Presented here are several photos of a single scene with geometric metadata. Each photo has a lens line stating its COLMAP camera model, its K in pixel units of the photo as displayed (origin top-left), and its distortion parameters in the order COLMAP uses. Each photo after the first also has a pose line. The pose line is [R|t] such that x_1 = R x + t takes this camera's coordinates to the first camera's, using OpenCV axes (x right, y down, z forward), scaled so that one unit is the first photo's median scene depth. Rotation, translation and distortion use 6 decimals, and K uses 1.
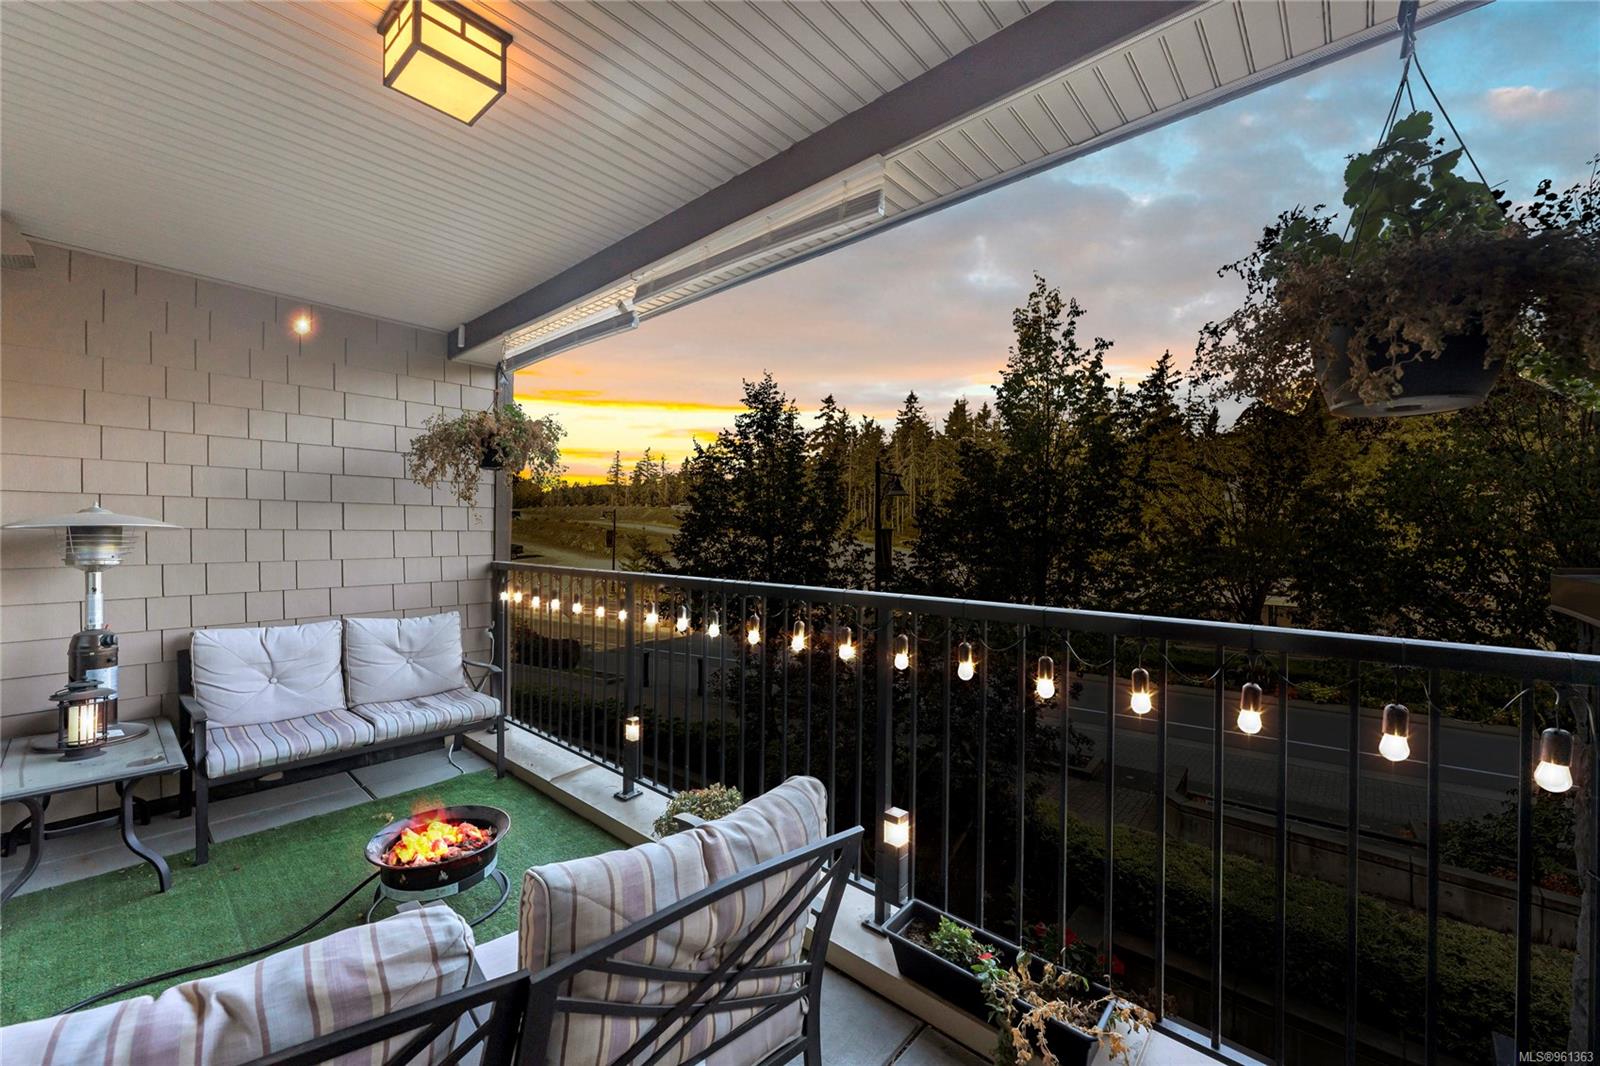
lens RADIAL K [[648.0, 0, 800.0], [0, 648.0, 533.0], [0, 0, 1]] dist [0.000492, 0.000216]
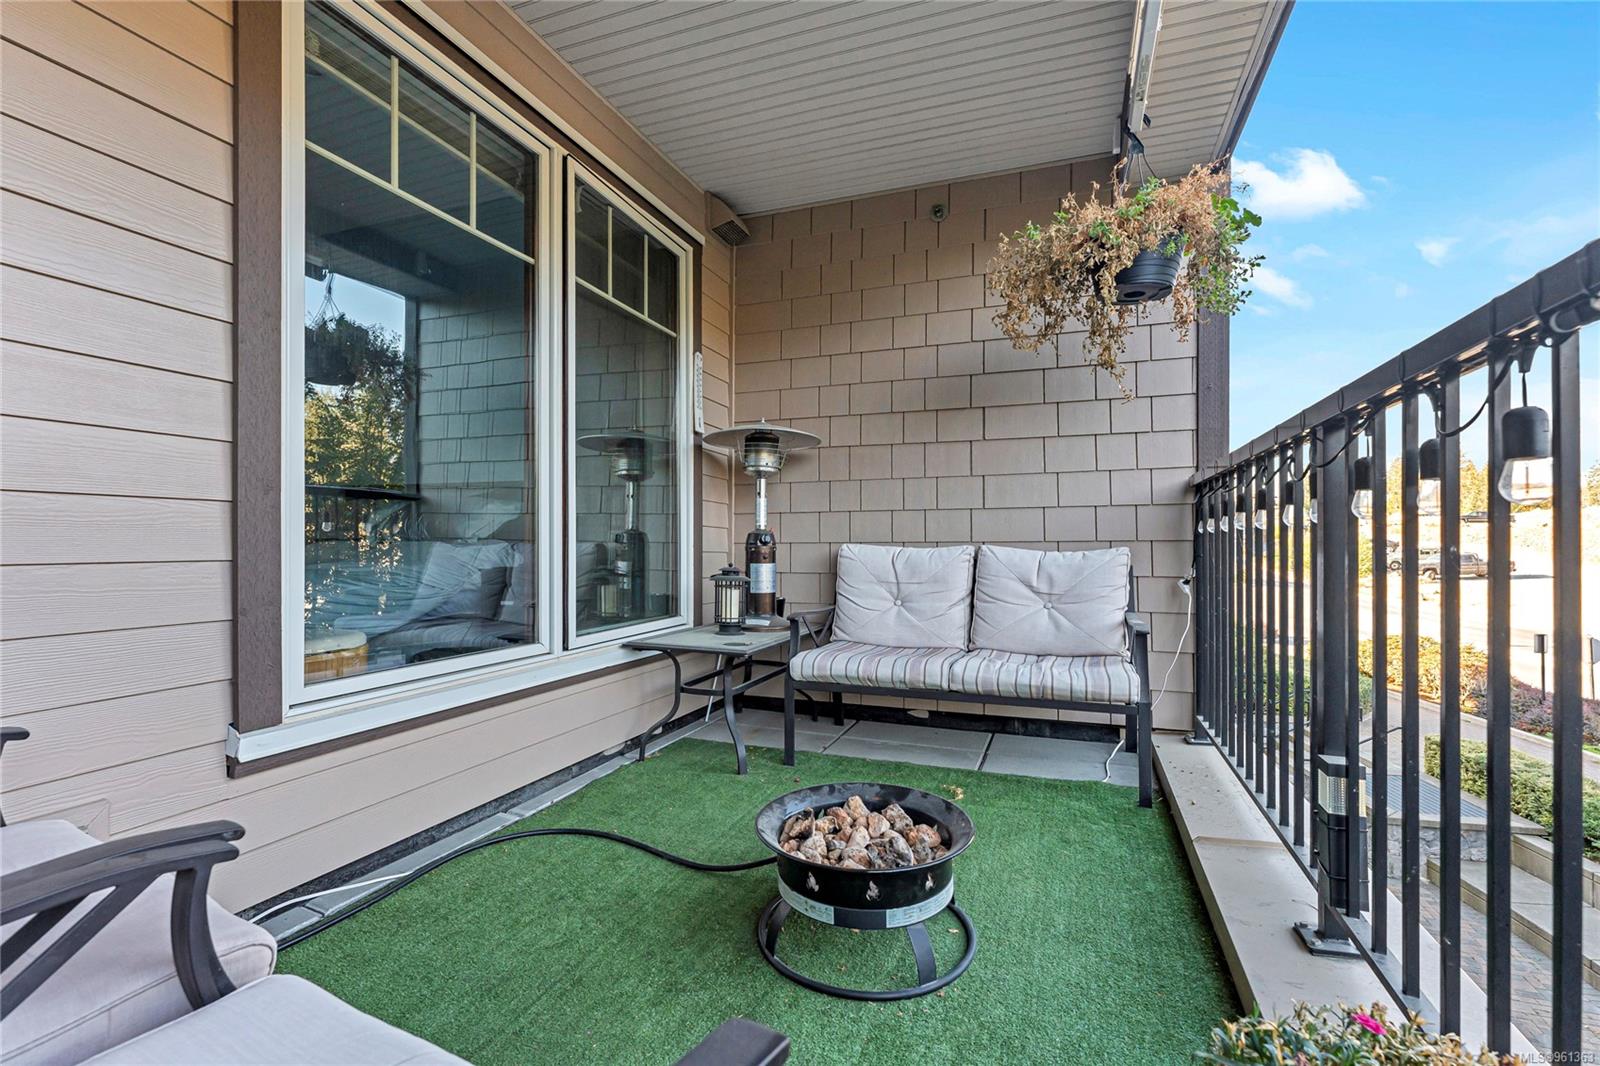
lens RADIAL K [[668.4, 0, 798.3], [0, 668.4, 550.6], [0, 0, 1]] dist [-0.000043, 0.000089]
pose [[0.335543, -0.009408, -0.941978, 0.020980], [0.008116, 0.999942, -0.007096, 0.152783], [0.941990, -0.005264, 0.335600, 0.528750]]
